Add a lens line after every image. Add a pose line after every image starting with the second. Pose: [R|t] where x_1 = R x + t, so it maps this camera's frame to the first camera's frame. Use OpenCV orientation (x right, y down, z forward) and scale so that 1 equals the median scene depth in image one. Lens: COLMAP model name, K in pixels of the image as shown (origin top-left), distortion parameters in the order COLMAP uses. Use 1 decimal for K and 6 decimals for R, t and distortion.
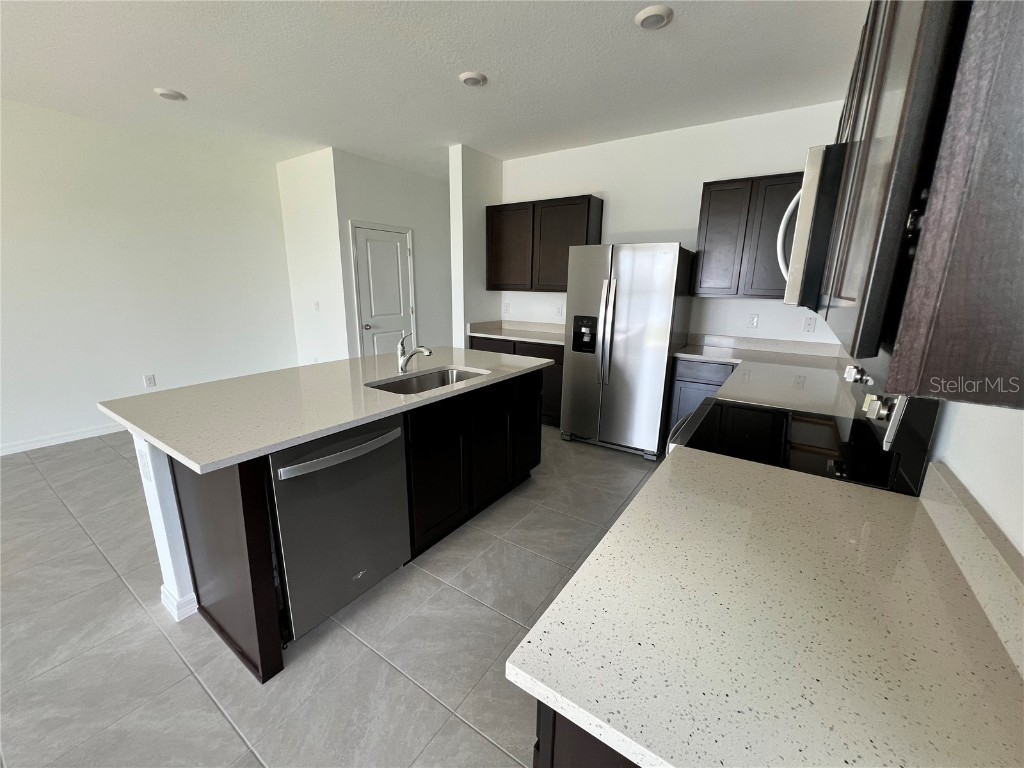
lens RADIAL K [[409.5, 0, 510.6], [0, 409.5, 382.1], [0, 0, 1]] dist [-0.001839, -0.000277]
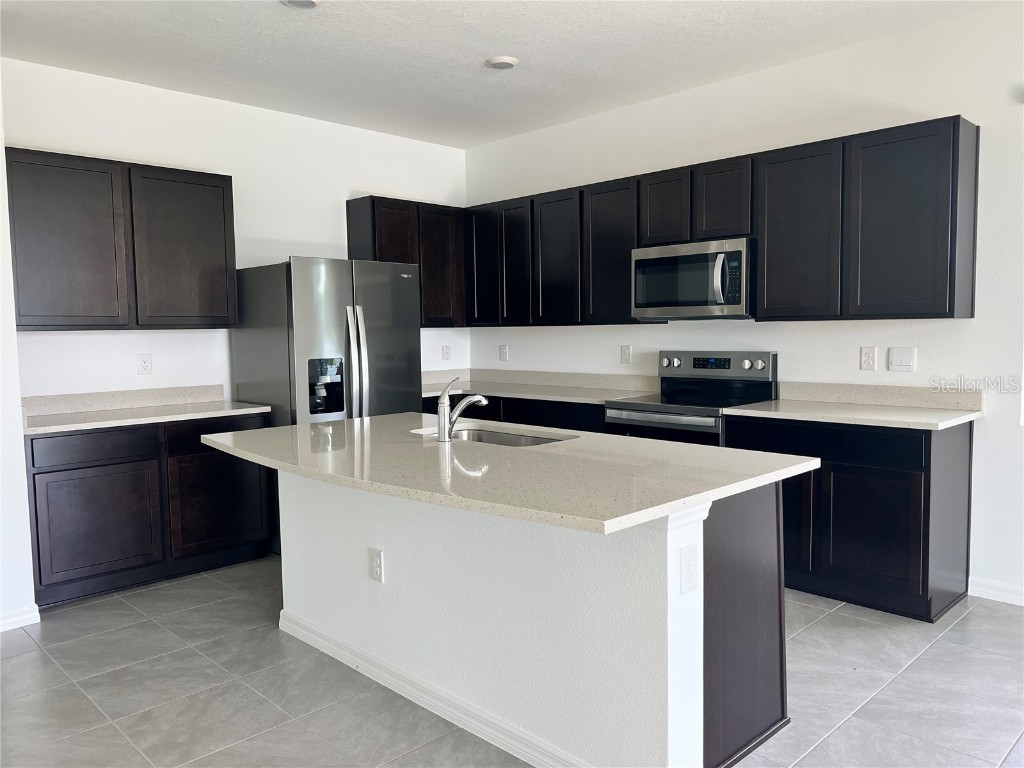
lens RADIAL K [[775.7, 0, 512.0], [0, 775.7, 384.0], [0, 0, 1]] dist [0.059871, -0.083876]
pose [[0.194217, -0.090635, 0.976762, -1.010963], [0.246462, 0.968291, 0.040843, -0.097293], [-0.949493, 0.232802, 0.210397, 0.441455]]
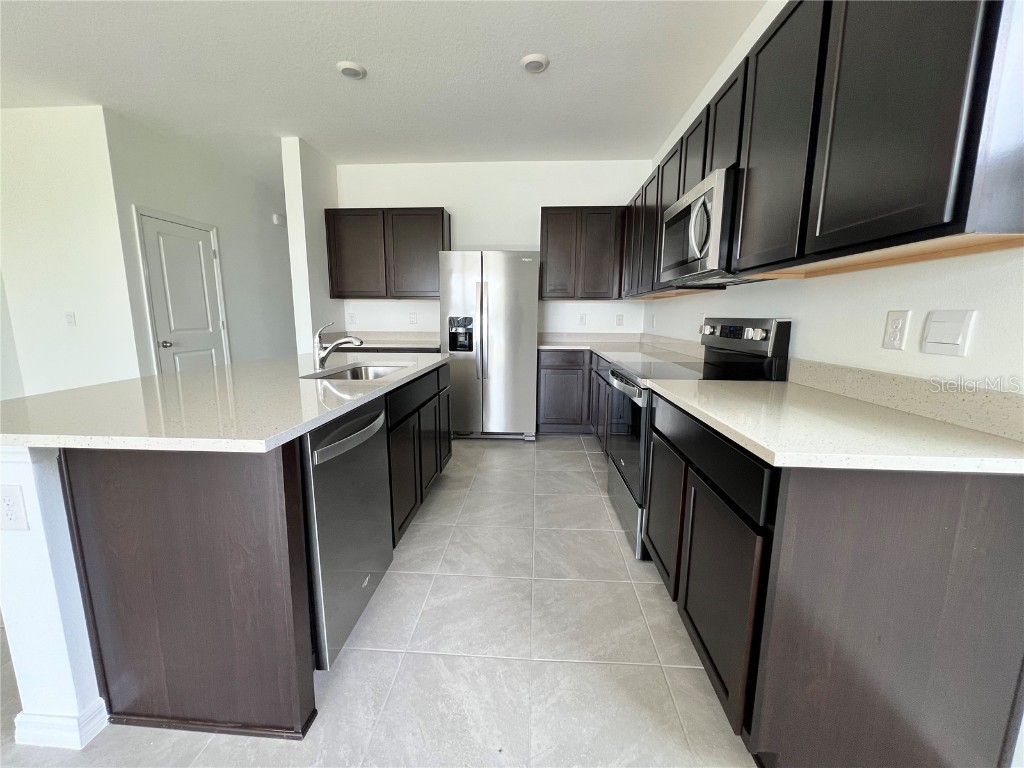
lens RADIAL K [[409.5, 0, 510.6], [0, 409.5, 382.1], [0, 0, 1]] dist [-0.001839, -0.000277]
pose [[0.861541, -0.090695, 0.499522, -0.249600], [0.125199, 0.991481, -0.035918, 0.060838], [-0.492009, 0.093485, 0.865557, 0.030738]]
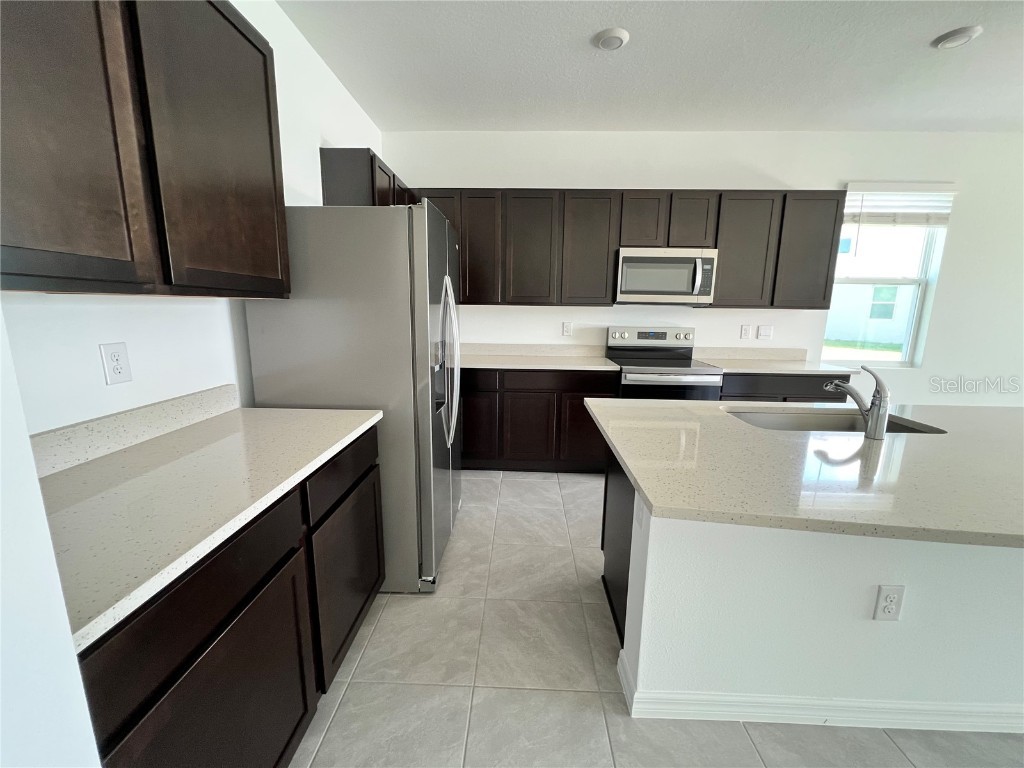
lens RADIAL K [[409.5, 0, 510.6], [0, 409.5, 382.1], [0, 0, 1]] dist [-0.001839, -0.000277]
pose [[-0.534215, -0.175415, 0.826948, -0.321909], [0.175431, 0.933932, 0.311439, -0.262581], [-0.826945, 0.311448, -0.468148, 1.184895]]
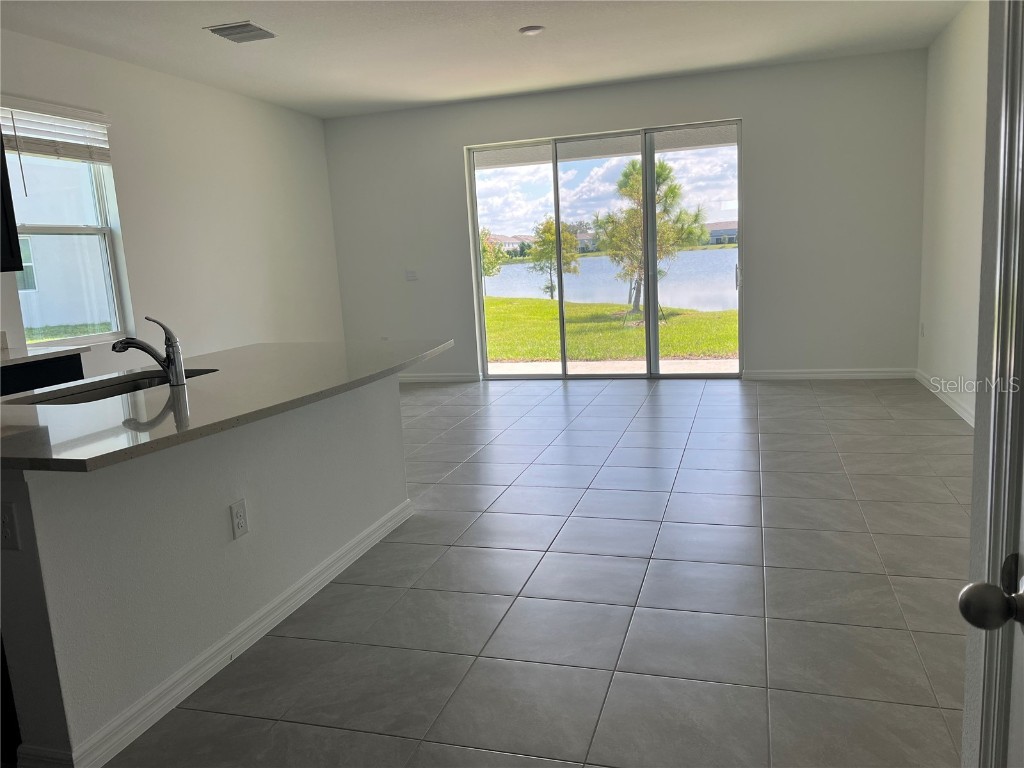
lens RADIAL K [[769.5, 0, 518.0], [0, 769.5, 384.3], [0, 0, 1]] dist [0.047248, -0.056615]
pose [[-0.952190, 0.087485, -0.292711, -0.286939], [-0.031061, 0.925434, 0.377633, -0.323401], [0.303923, 0.368671, -0.878472, 1.489127]]
